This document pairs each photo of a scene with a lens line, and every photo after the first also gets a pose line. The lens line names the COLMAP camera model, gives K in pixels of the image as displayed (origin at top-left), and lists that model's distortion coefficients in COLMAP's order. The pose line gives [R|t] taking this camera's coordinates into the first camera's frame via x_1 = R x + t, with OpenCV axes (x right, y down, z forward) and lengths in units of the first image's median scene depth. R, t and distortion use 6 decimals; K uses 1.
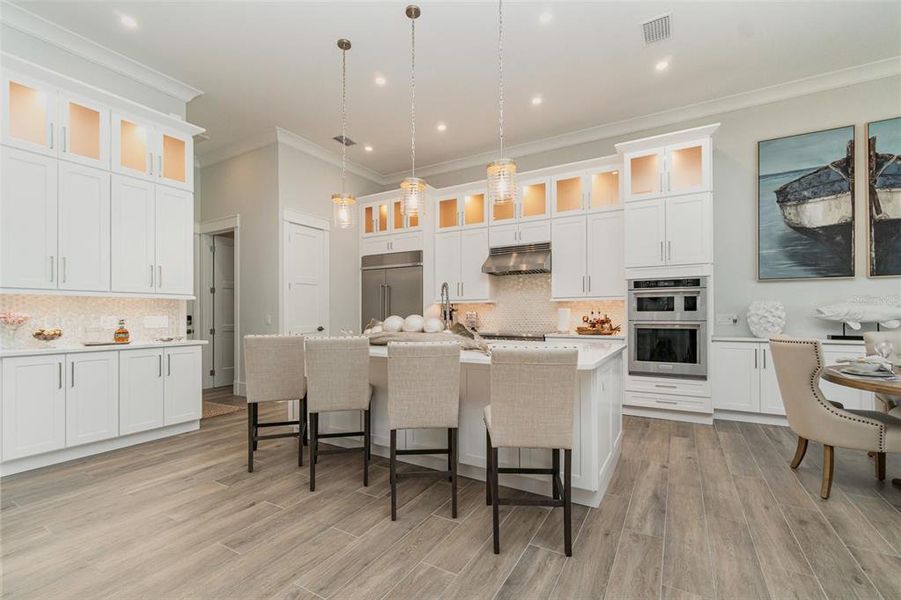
lens RADIAL K [[394.1, 0, 450.5], [0, 394.1, 318.9], [0, 0, 1]] dist [0.002413, 0.000615]
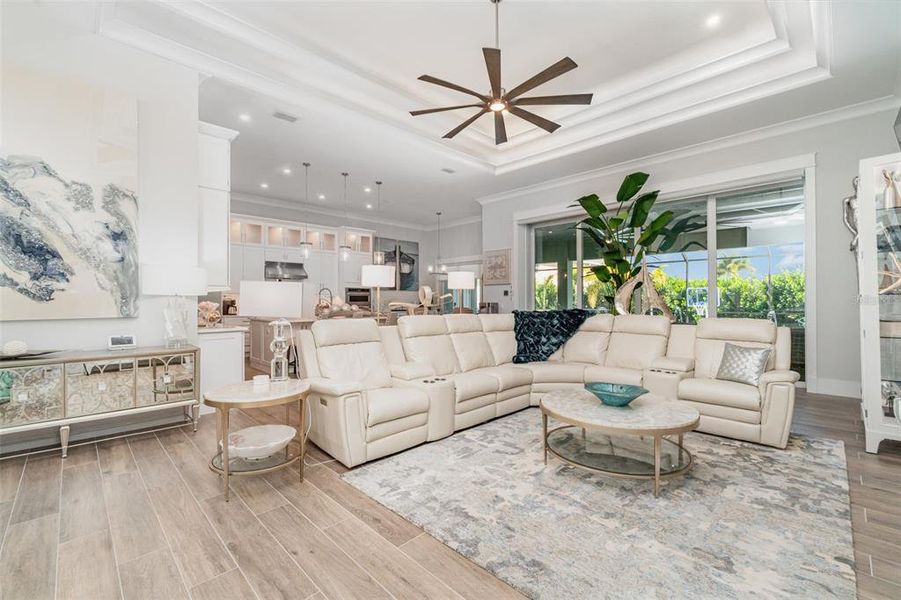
lens RADIAL K [[384.4, 0, 443.2], [0, 384.4, 299.8], [0, 0, 1]] dist [-0.005650, -0.000159]
pose [[0.281009, -0.000051, 0.959705, -1.589159], [0.004143, 0.999991, -0.001160, -0.026919], [-0.959696, 0.004302, 0.281006, -0.155432]]
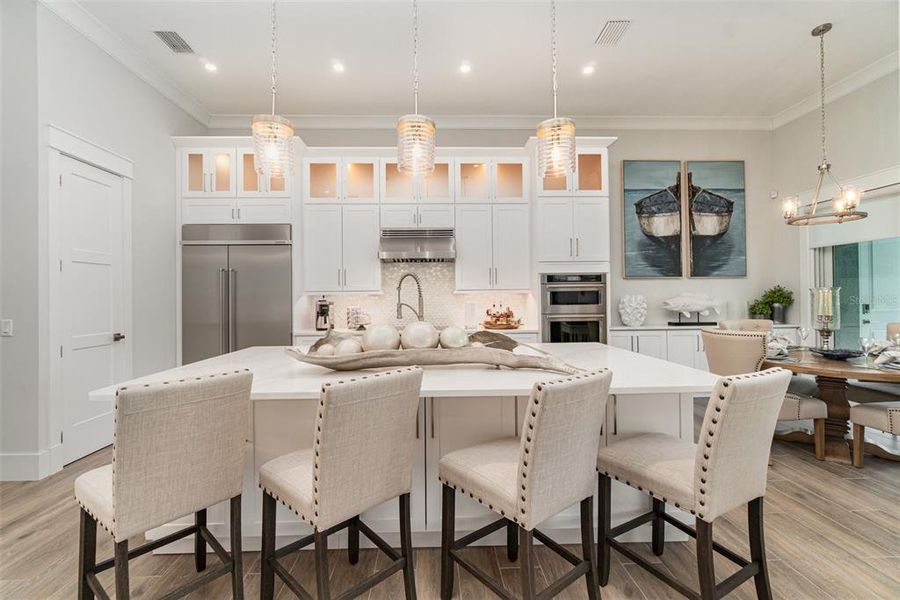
lens RADIAL K [[390.2, 0, 444.1], [0, 390.2, 299.5], [0, 0, 1]] dist [-0.000222, 0.000163]
pose [[0.848708, -0.009122, 0.528783, -0.307101], [0.011993, 0.999926, -0.001999, -0.036226], [-0.528726, 0.008038, 0.848755, 0.301987]]
